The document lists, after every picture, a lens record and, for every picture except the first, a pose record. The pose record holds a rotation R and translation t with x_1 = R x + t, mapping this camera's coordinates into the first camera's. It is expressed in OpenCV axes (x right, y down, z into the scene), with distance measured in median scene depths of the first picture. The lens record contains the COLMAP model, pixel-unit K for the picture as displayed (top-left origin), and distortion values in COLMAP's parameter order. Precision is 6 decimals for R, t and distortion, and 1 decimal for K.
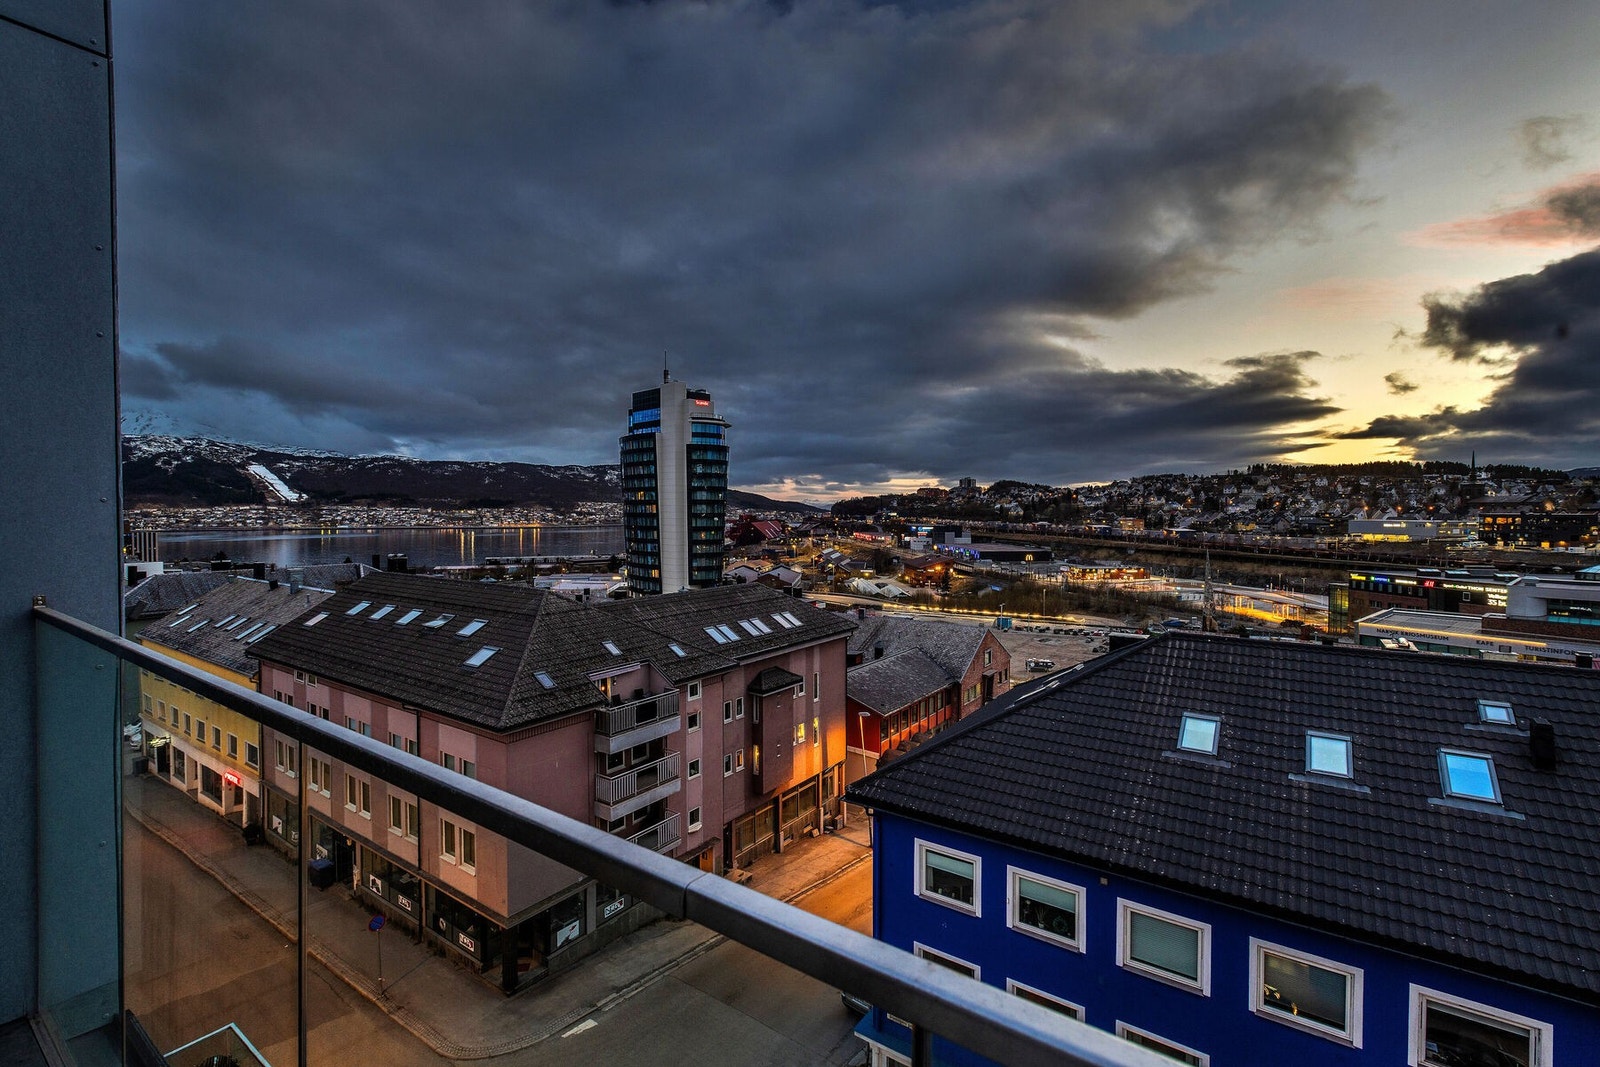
lens RADIAL K [[725.8, 0, 799.3], [0, 725.8, 516.6], [0, 0, 1]] dist [-0.000078, -0.000688]
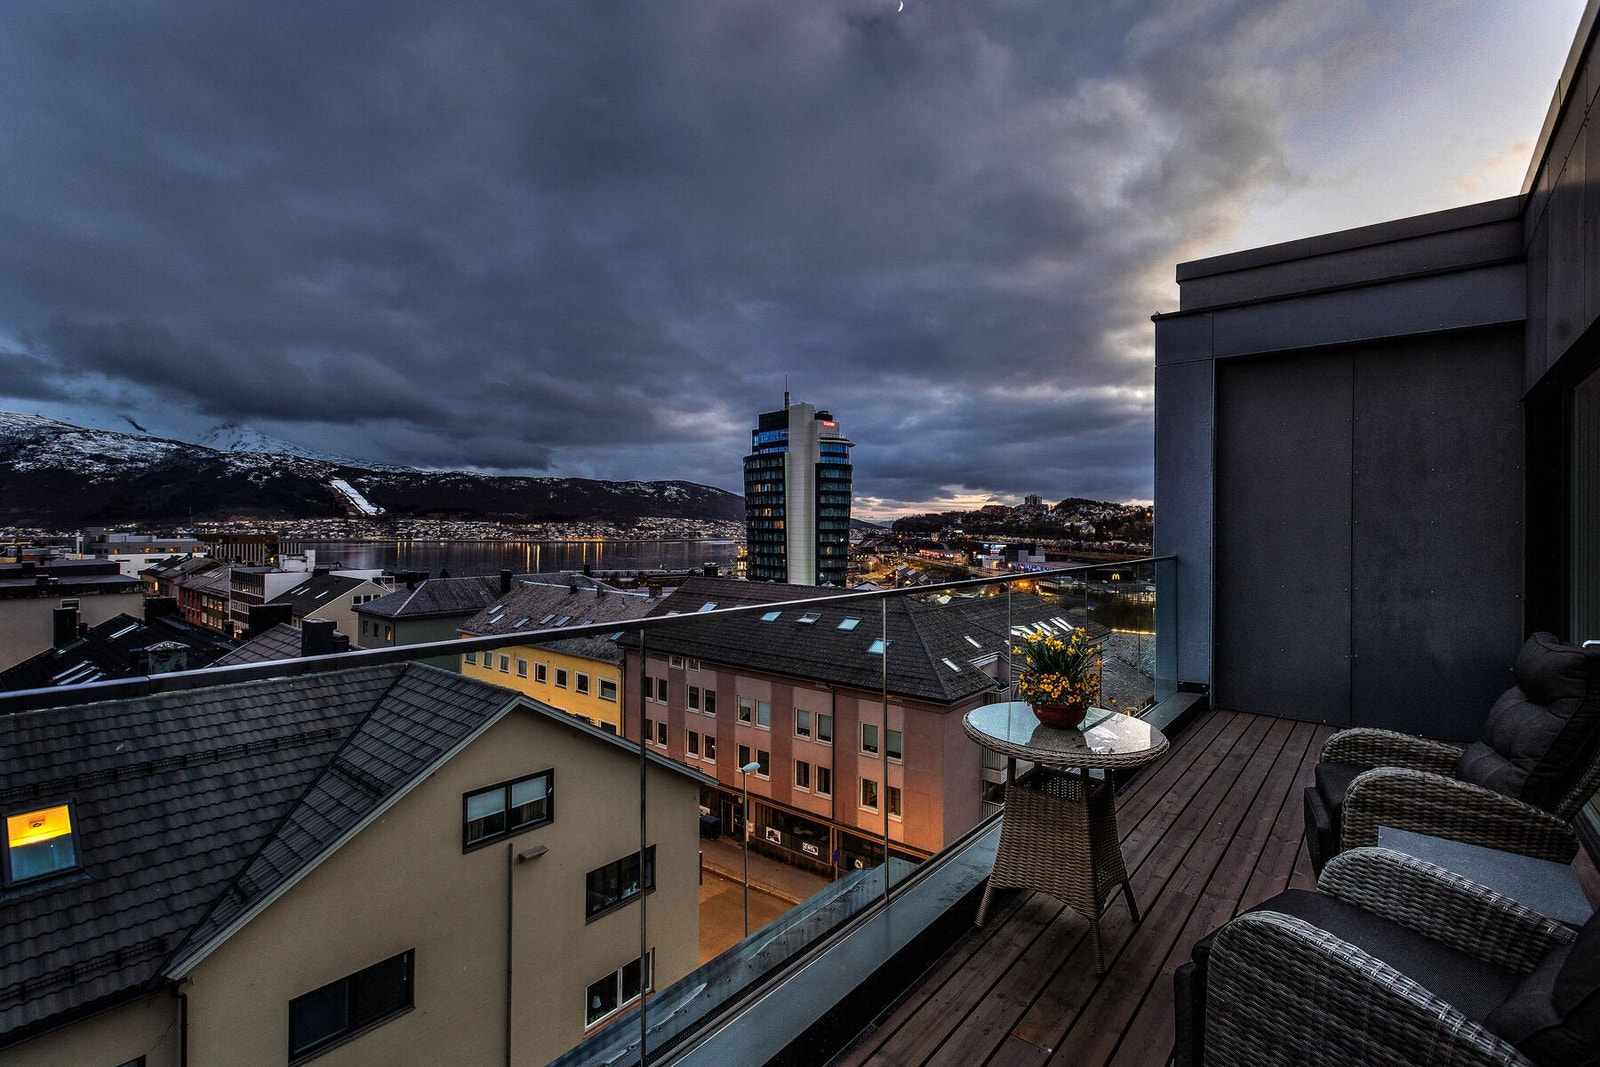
lens RADIAL K [[728.9, 0, 800.0], [0, 728.9, 533.5], [0, 0, 1]] dist [0.002458, 0.000077]
pose [[0.997587, 0.007902, -0.068979, -0.144456], [-0.007861, 0.999969, 0.000869, 0.000906], [0.068984, -0.000325, 0.997618, -0.066276]]
